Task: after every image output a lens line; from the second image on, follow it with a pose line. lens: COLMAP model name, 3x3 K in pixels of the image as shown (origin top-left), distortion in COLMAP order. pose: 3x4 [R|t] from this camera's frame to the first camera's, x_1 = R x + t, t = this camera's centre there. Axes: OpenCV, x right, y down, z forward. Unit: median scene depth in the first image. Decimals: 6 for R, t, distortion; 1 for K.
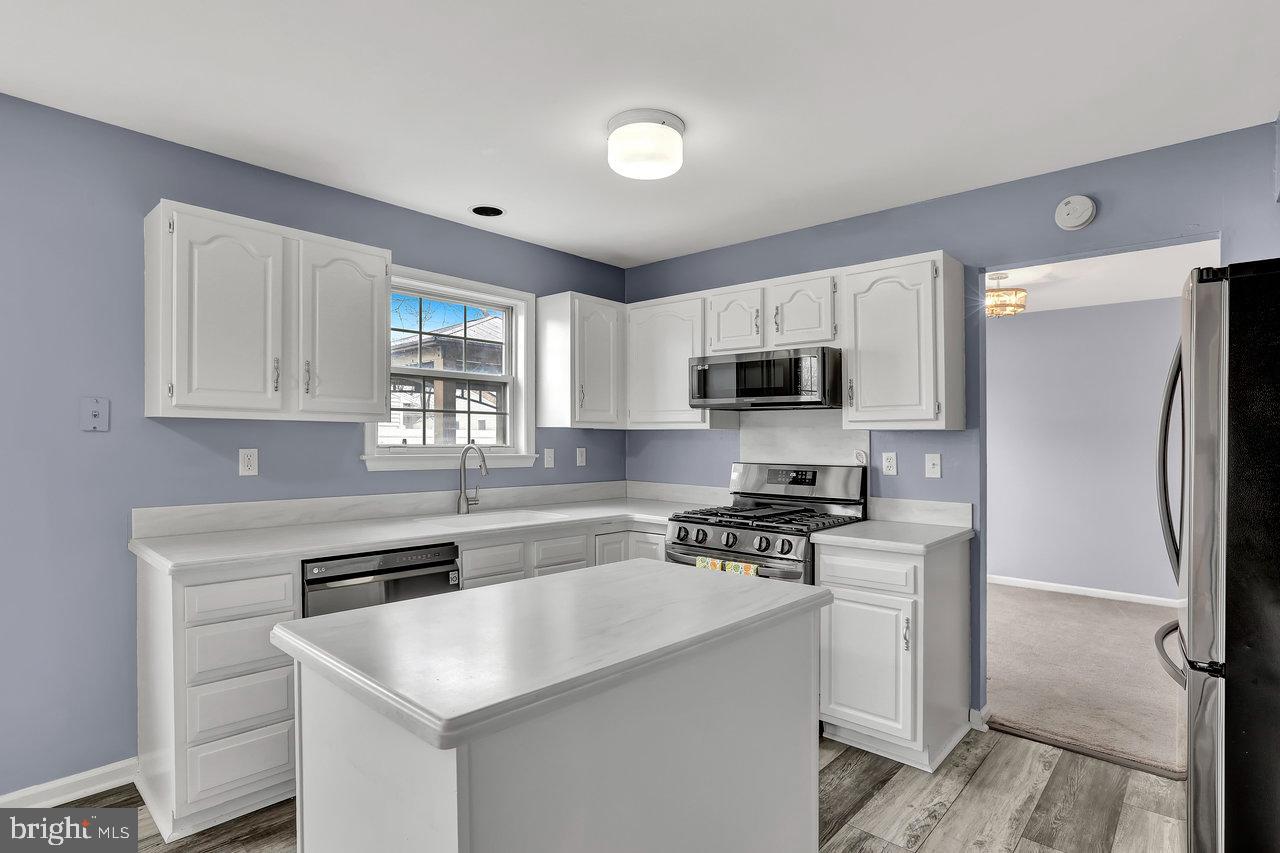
lens RADIAL K [[673.6, 0, 670.7], [0, 673.6, 441.4], [0, 0, 1]] dist [-0.012805, 0.007139]
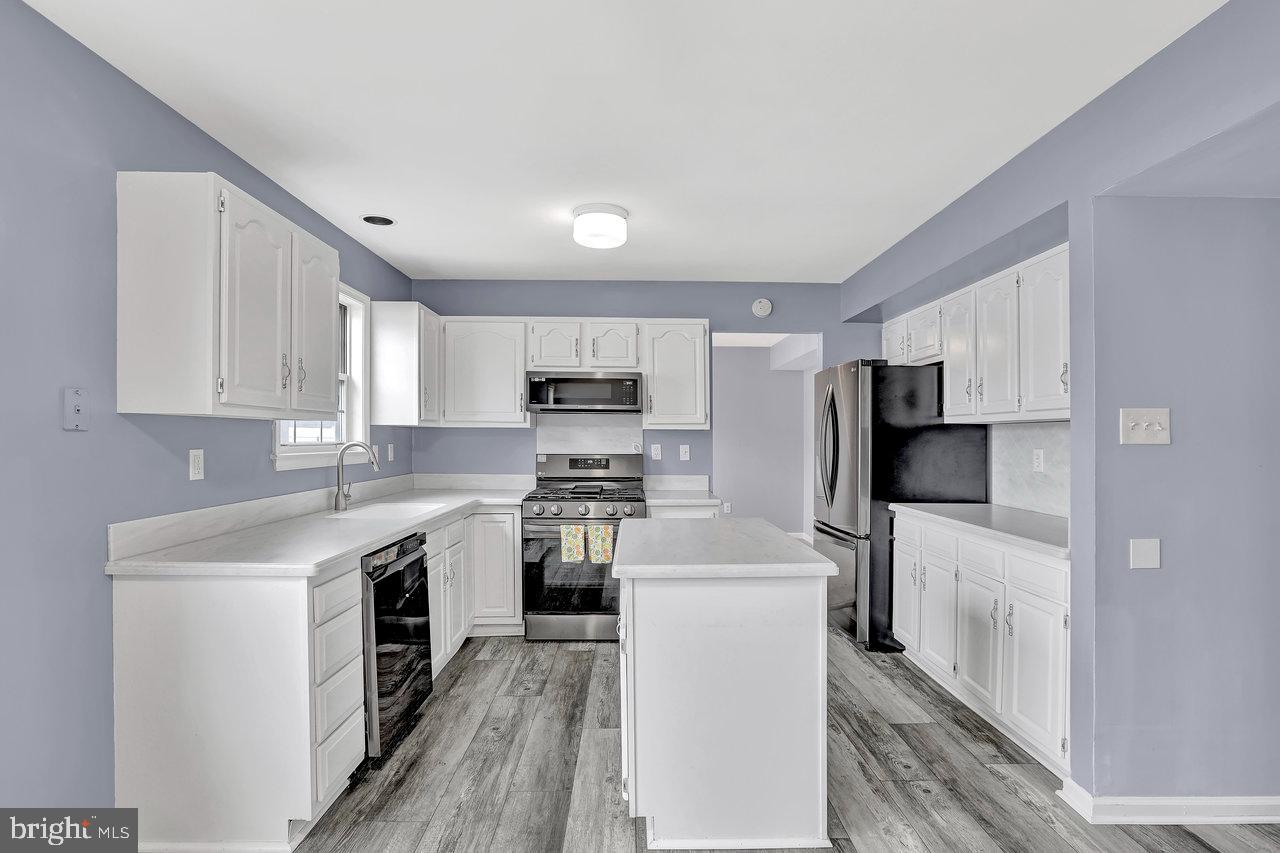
lens RADIAL K [[649.9, 0, 637.7], [0, 649.9, 443.9], [0, 0, 1]] dist [-0.038135, 0.021872]
pose [[0.723551, -0.011589, 0.690174, -0.677225], [0.001403, 0.999882, 0.015319, -0.006858], [-0.690270, -0.010116, 0.723481, -0.017085]]
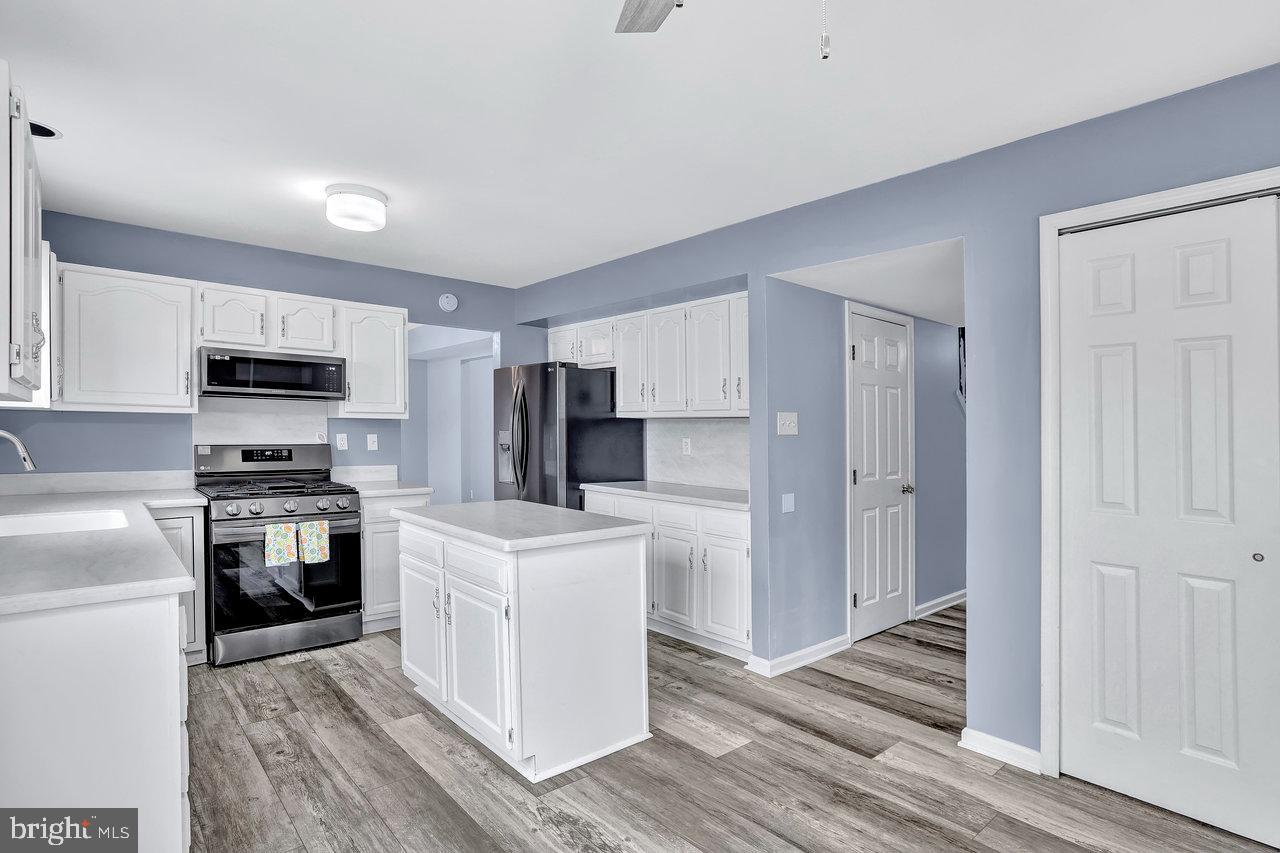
lens RADIAL K [[673.6, 0, 649.7], [0, 673.6, 426.2], [0, 0, 1]] dist [-0.012805, 0.007139]
pose [[0.097590, -0.000675, 0.995226, -0.972724], [-0.012669, 0.999918, 0.001920, -0.010110], [-0.995146, -0.012796, 0.097574, 0.215158]]
